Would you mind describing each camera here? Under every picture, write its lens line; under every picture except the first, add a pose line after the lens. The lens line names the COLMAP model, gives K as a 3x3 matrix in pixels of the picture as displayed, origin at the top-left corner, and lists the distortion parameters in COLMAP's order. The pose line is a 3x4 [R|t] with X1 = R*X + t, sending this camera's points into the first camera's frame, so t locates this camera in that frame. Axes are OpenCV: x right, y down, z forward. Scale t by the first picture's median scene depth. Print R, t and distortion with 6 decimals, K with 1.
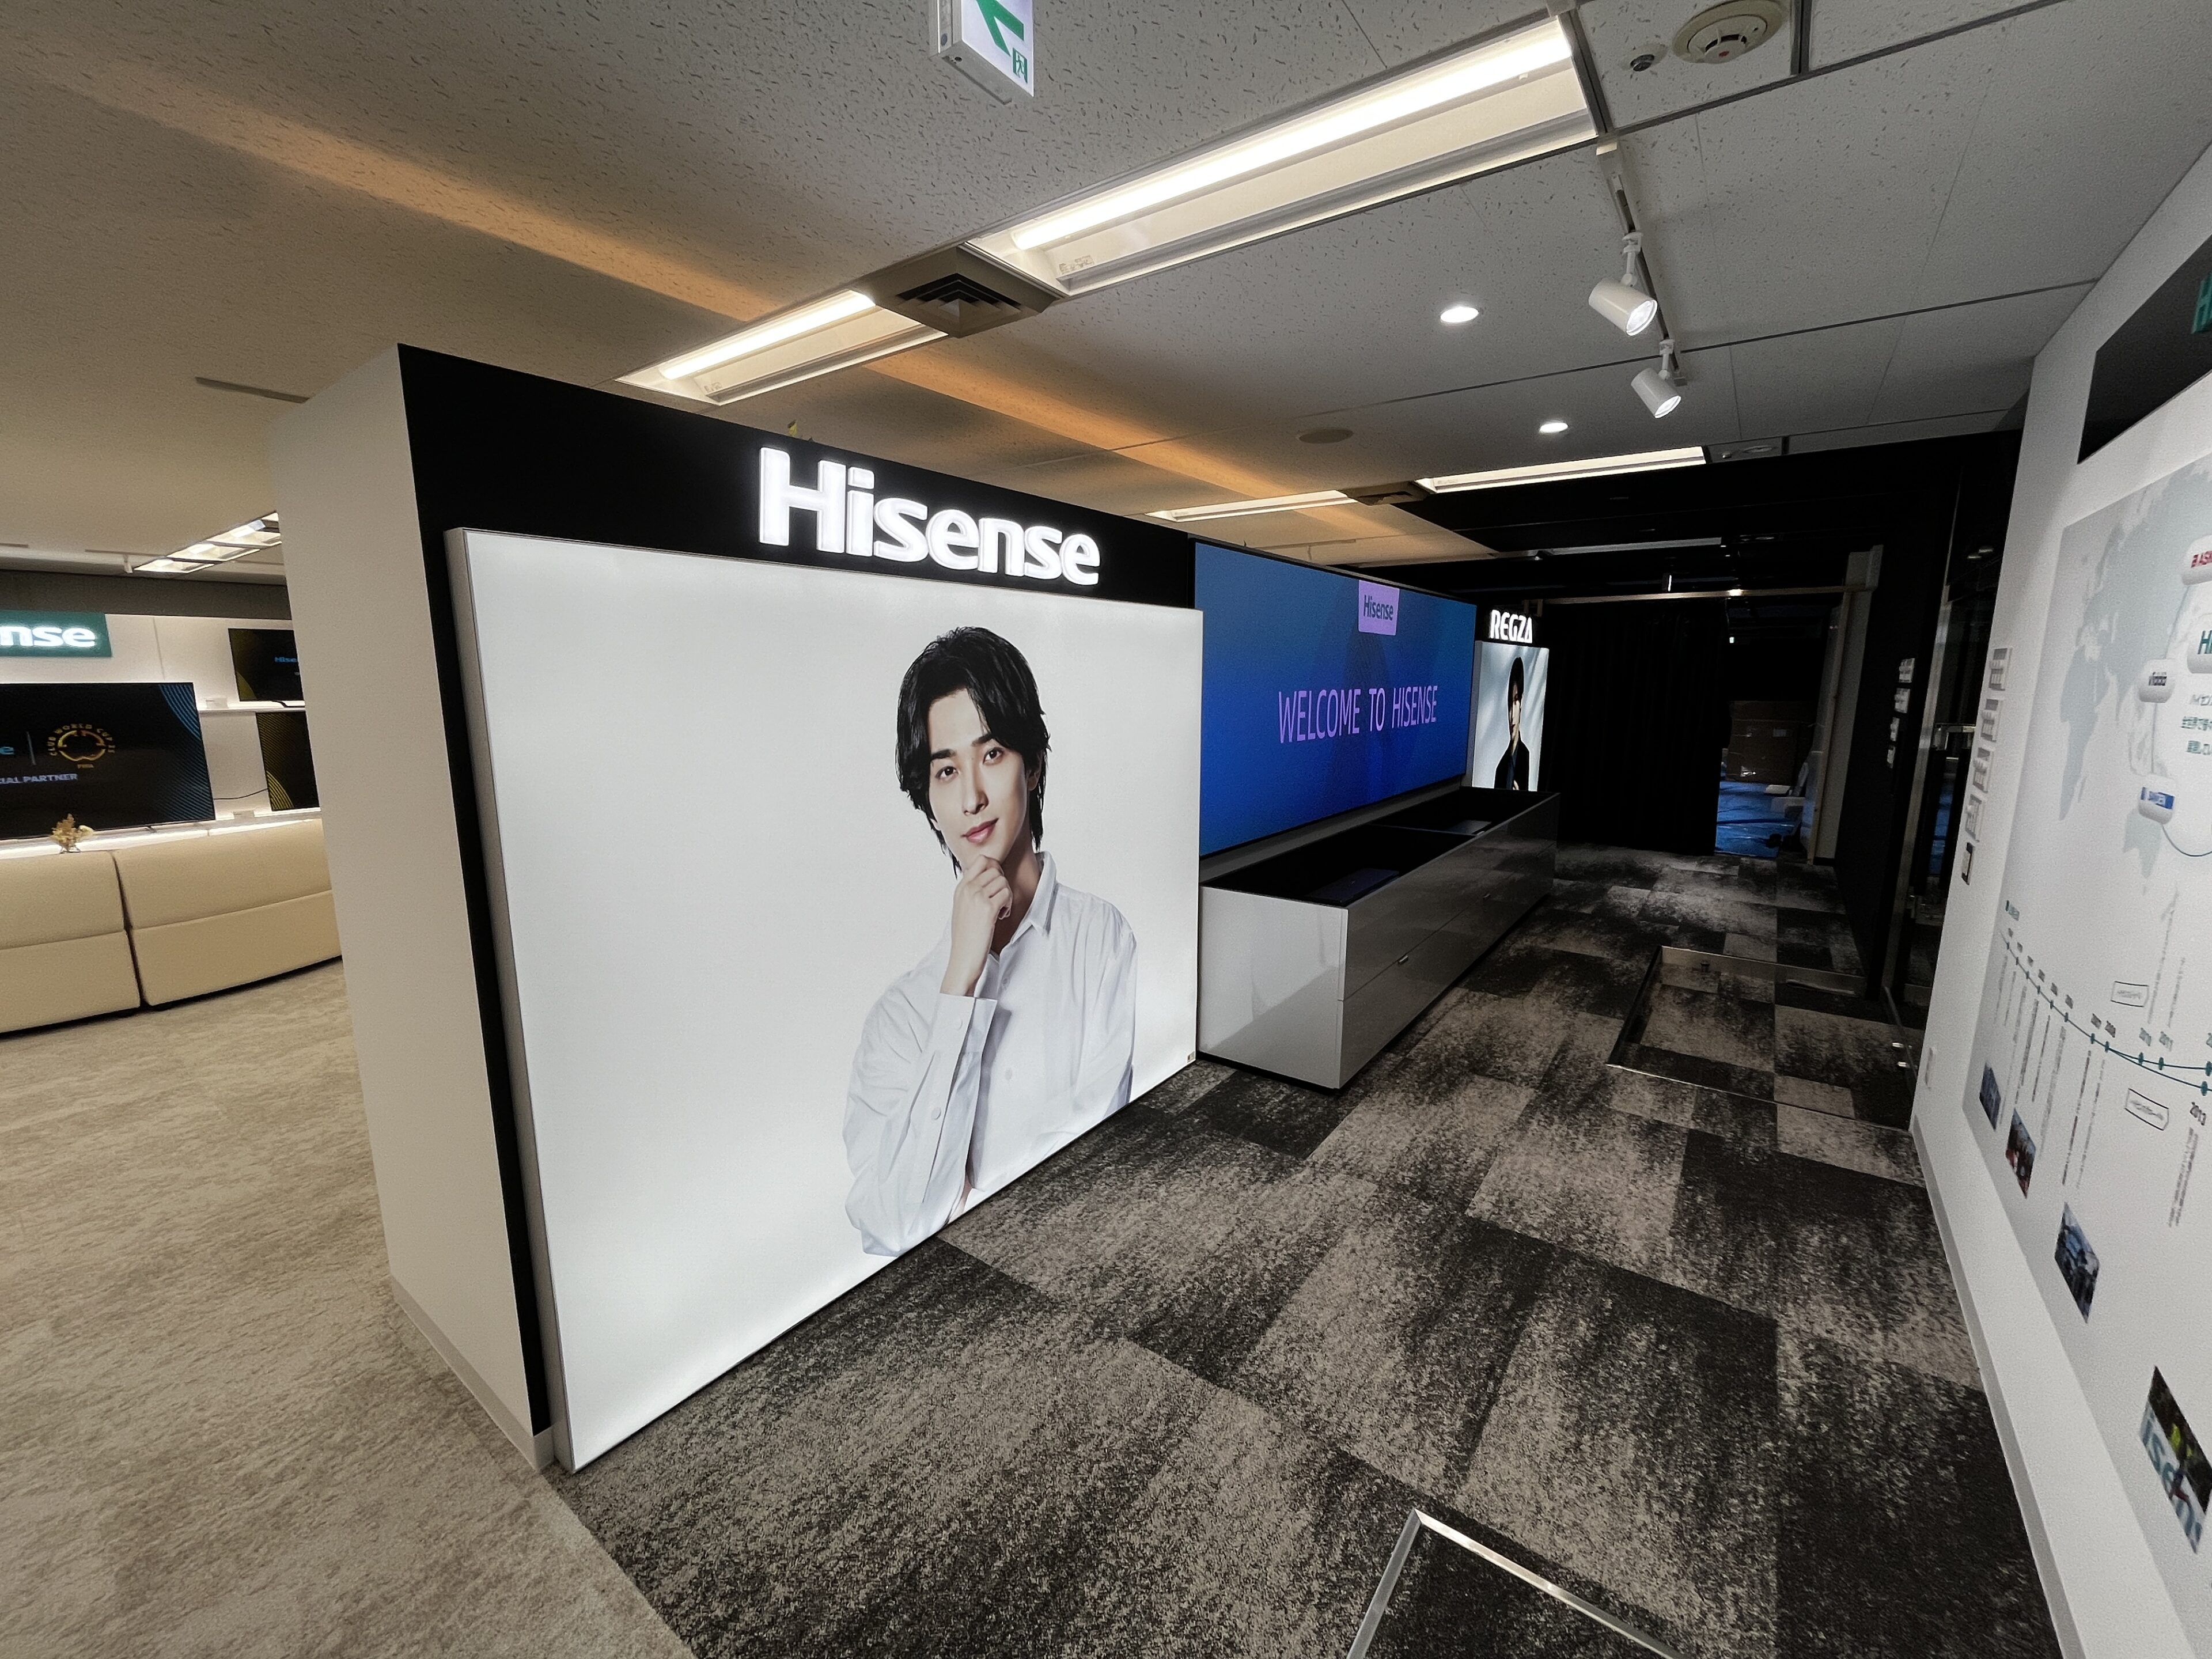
lens RADIAL K [[897.0, 0, 1105.7], [0, 897.0, 828.1], [0, 0, 1]] dist [-0.003296, 0.000385]
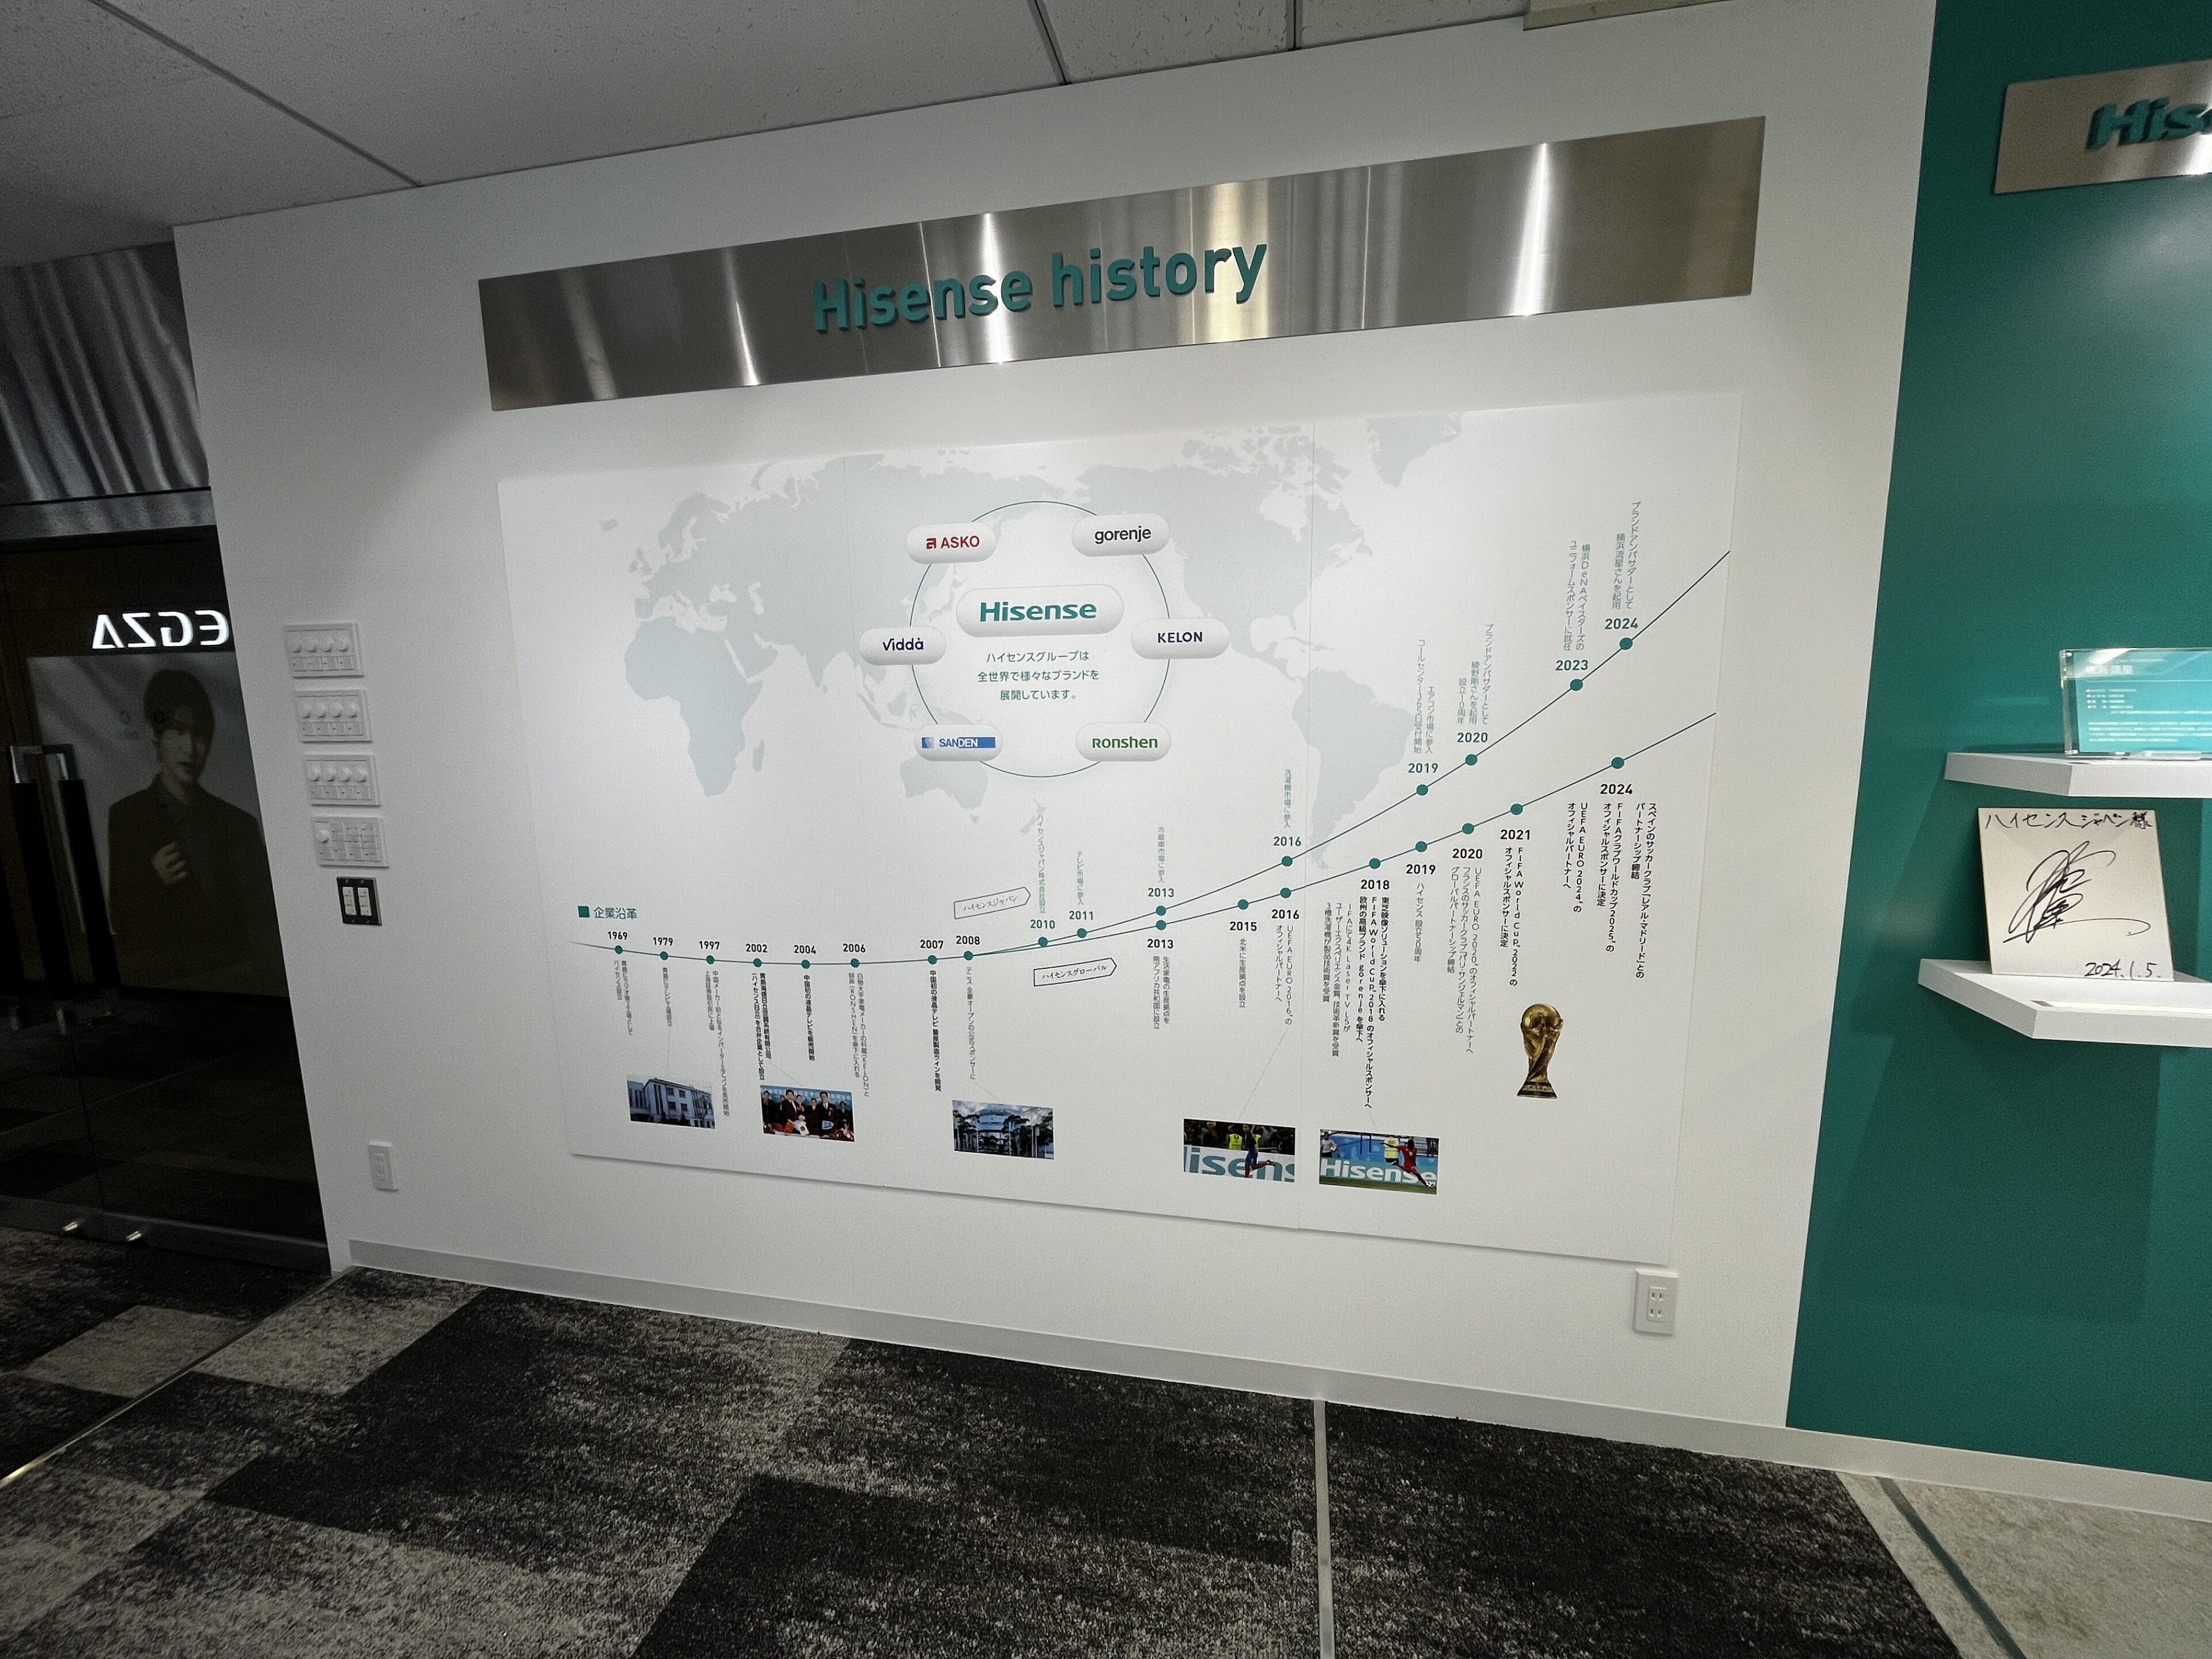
lens RADIAL K [[897.0, 0, 1105.7], [0, 897.0, 828.1], [0, 0, 1]] dist [-0.003296, 0.000385]
pose [[-0.421904, -0.125341, 0.897934, -0.000546], [0.167735, 0.962510, 0.213167, -0.102116], [-0.890989, 0.240551, -0.385063, 0.917849]]
